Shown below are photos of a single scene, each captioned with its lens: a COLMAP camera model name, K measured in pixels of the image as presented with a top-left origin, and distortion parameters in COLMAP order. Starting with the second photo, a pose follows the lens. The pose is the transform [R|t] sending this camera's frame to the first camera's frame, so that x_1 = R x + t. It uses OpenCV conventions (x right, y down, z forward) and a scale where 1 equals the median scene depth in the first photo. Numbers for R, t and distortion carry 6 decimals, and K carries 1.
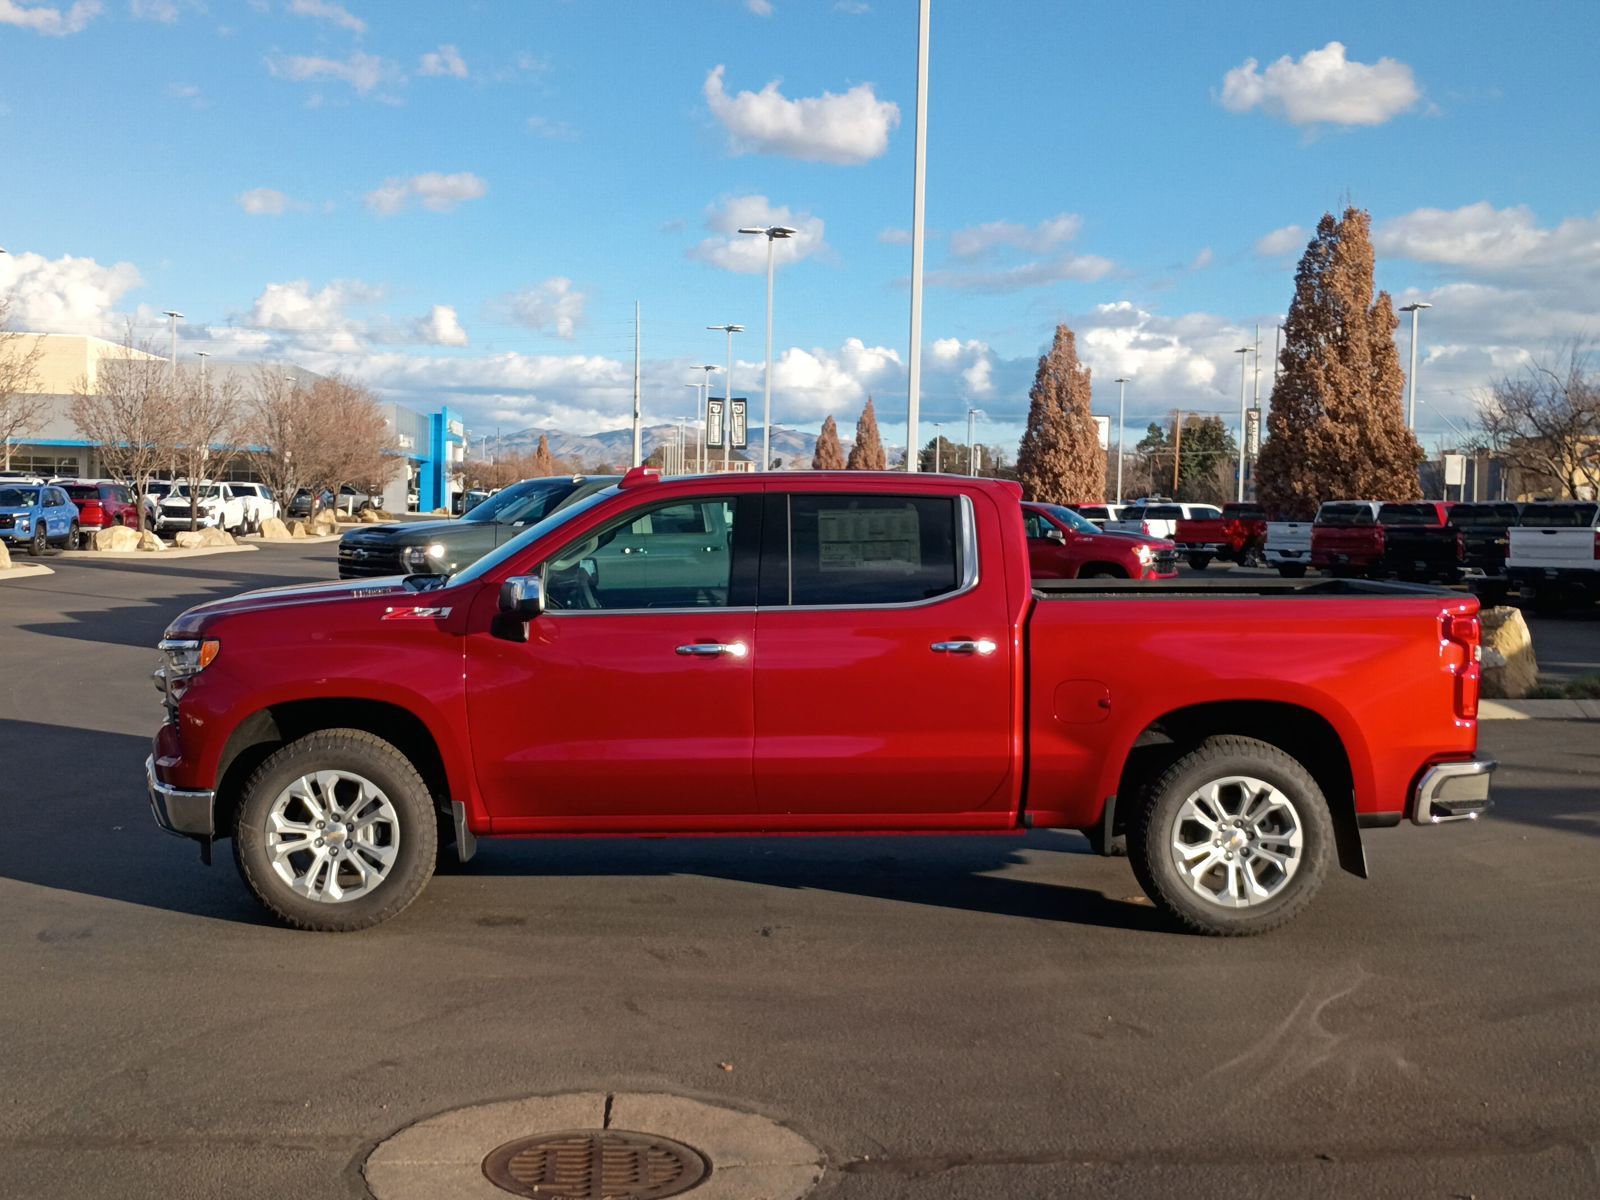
lens RADIAL K [[1867.3, 0, 792.1], [0, 1867.3, 563.6], [0, 0, 1]] dist [0.036193, 0.012533]
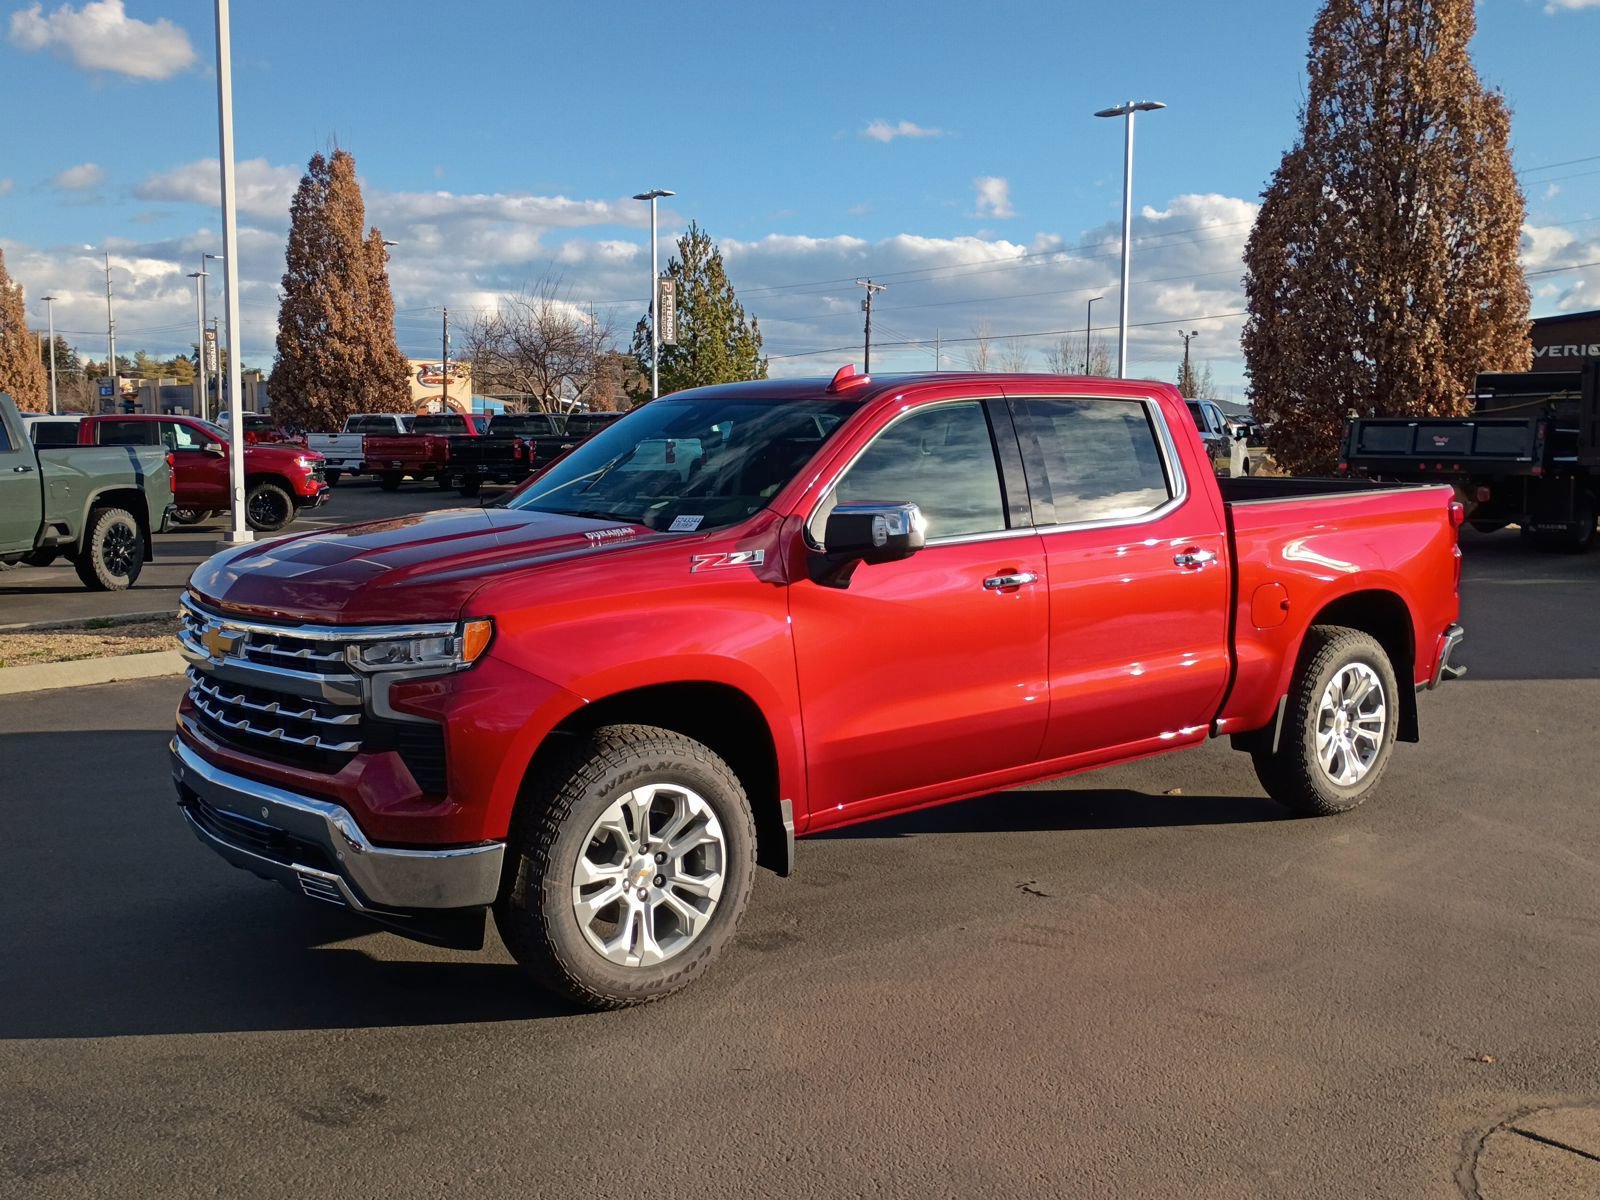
lens RADIAL K [[1576.1, 0, 780.1], [0, 1576.1, 605.1], [0, 0, 1]] dist [0.062432, -0.086085]
pose [[0.796032, -0.080777, 0.599840, -0.085559], [0.028949, 0.995001, 0.095574, -0.002240], [-0.604562, -0.058715, 0.794391, 0.074683]]
